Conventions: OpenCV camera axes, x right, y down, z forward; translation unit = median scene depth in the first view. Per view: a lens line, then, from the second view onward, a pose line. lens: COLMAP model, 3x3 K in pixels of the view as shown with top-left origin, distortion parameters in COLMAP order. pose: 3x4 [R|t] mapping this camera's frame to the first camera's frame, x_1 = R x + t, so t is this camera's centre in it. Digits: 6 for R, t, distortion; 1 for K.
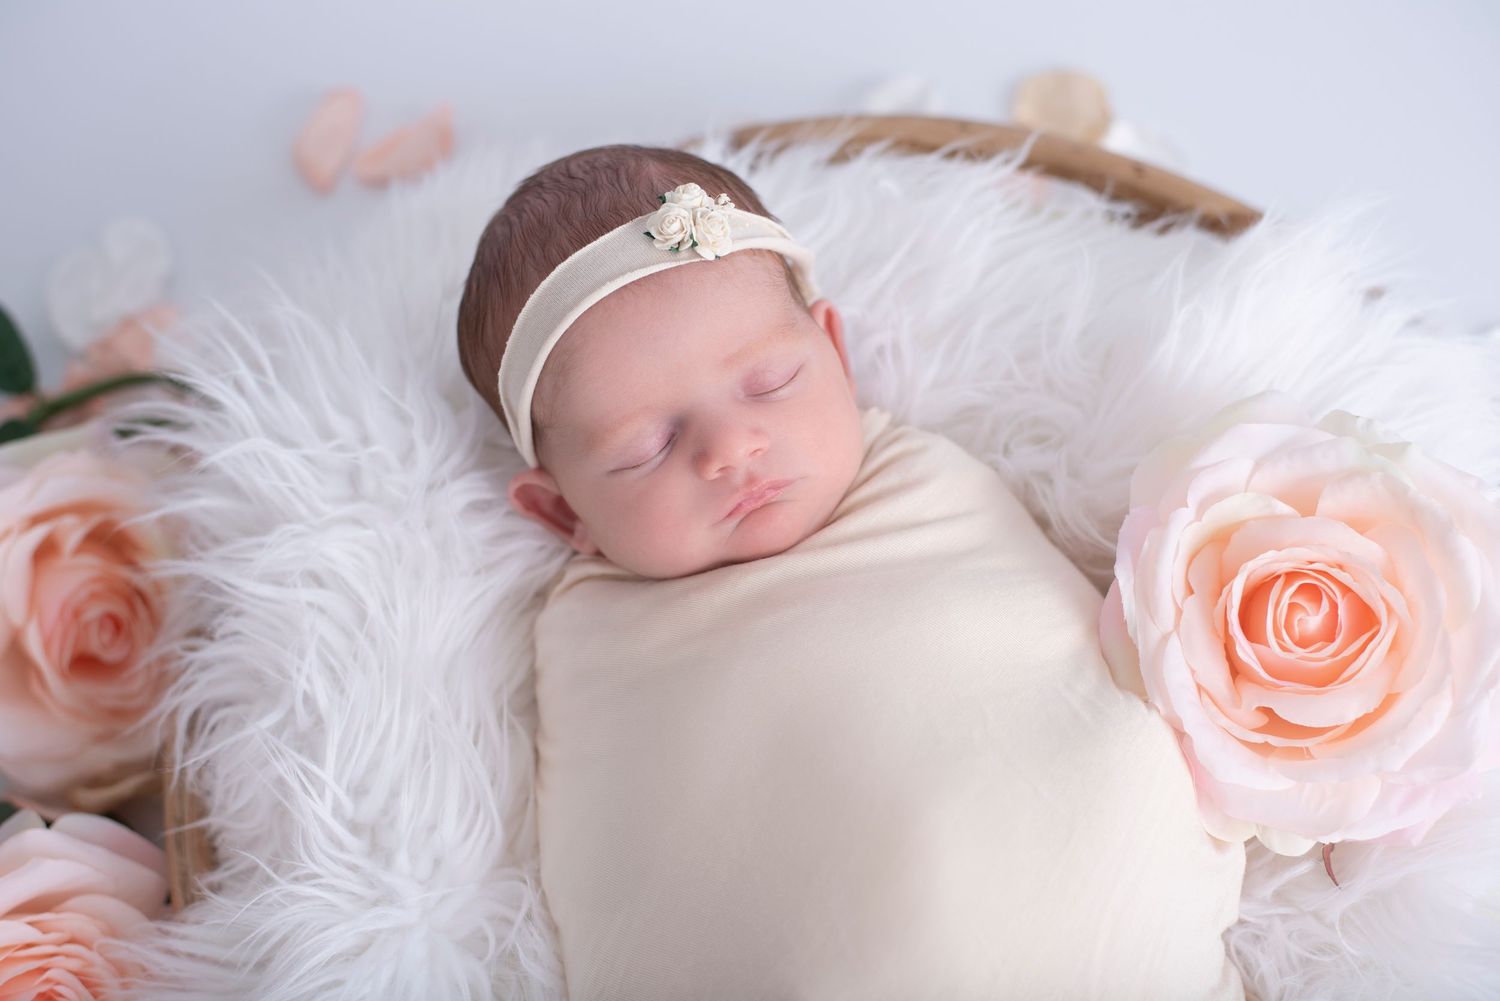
lens RADIAL K [[2152.6, 0, 750.0], [0, 2152.6, 500.5], [0, 0, 1]] dist [-0.510987, 0.024562]
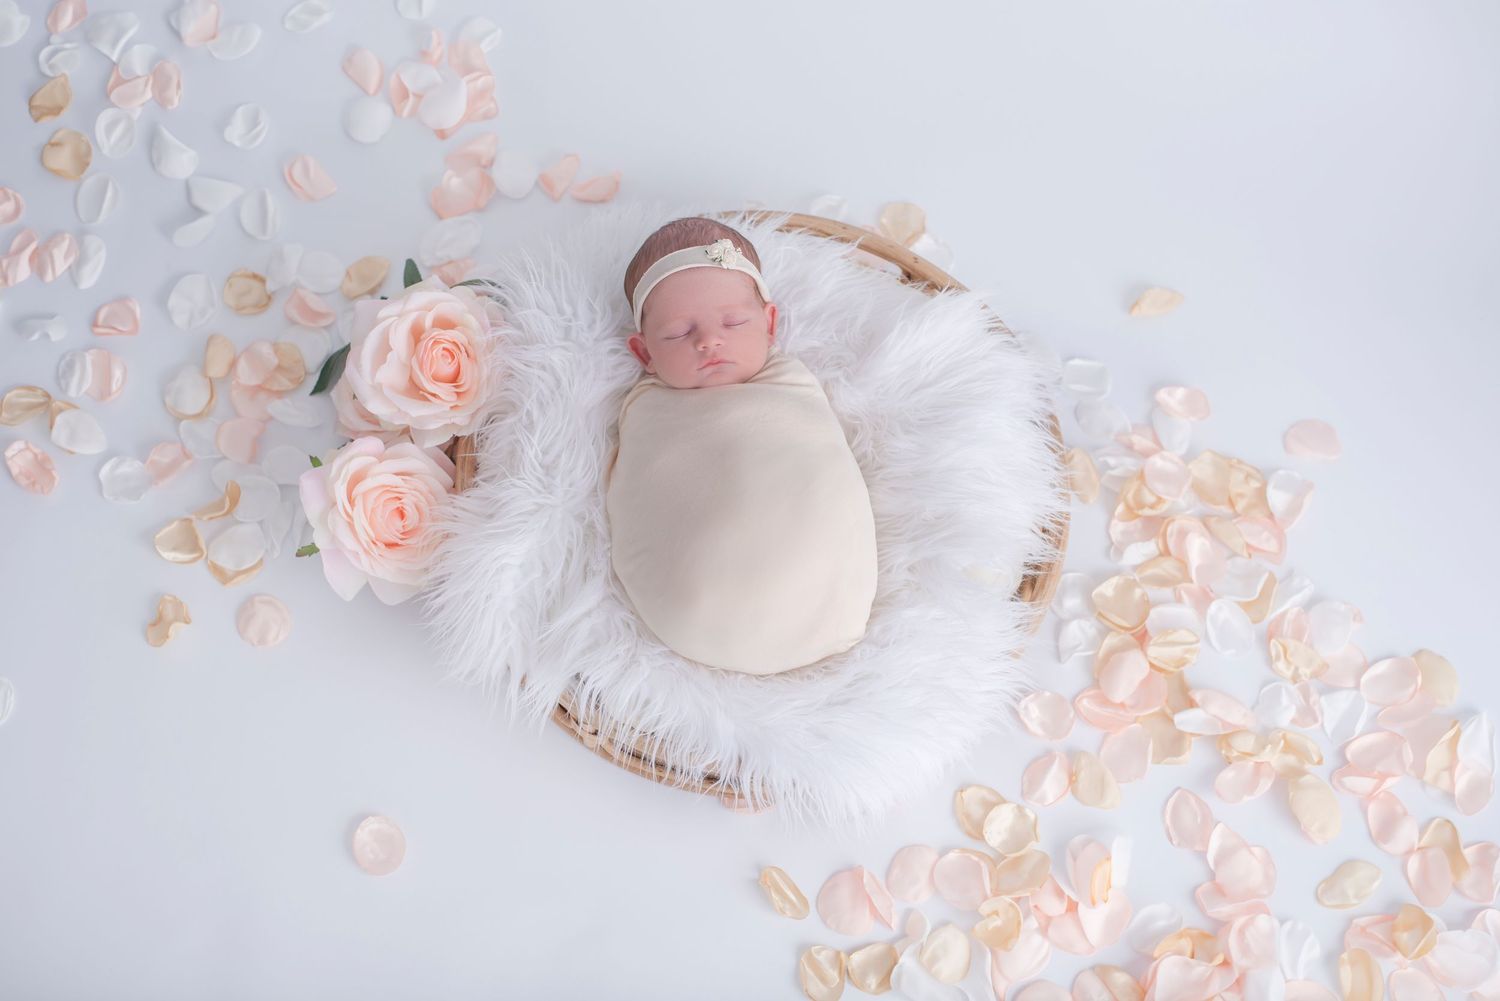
lens RADIAL K [[2176.5, 0, 750.0], [0, 2176.5, 500.5], [0, 0, 1]] dist [-1.217094, -0.001217]
pose [[0.982758, 0.181228, -0.036634, 0.161723], [-0.180912, 0.983428, 0.011802, 0.120966], [0.038166, -0.004971, 0.999259, -1.586388]]
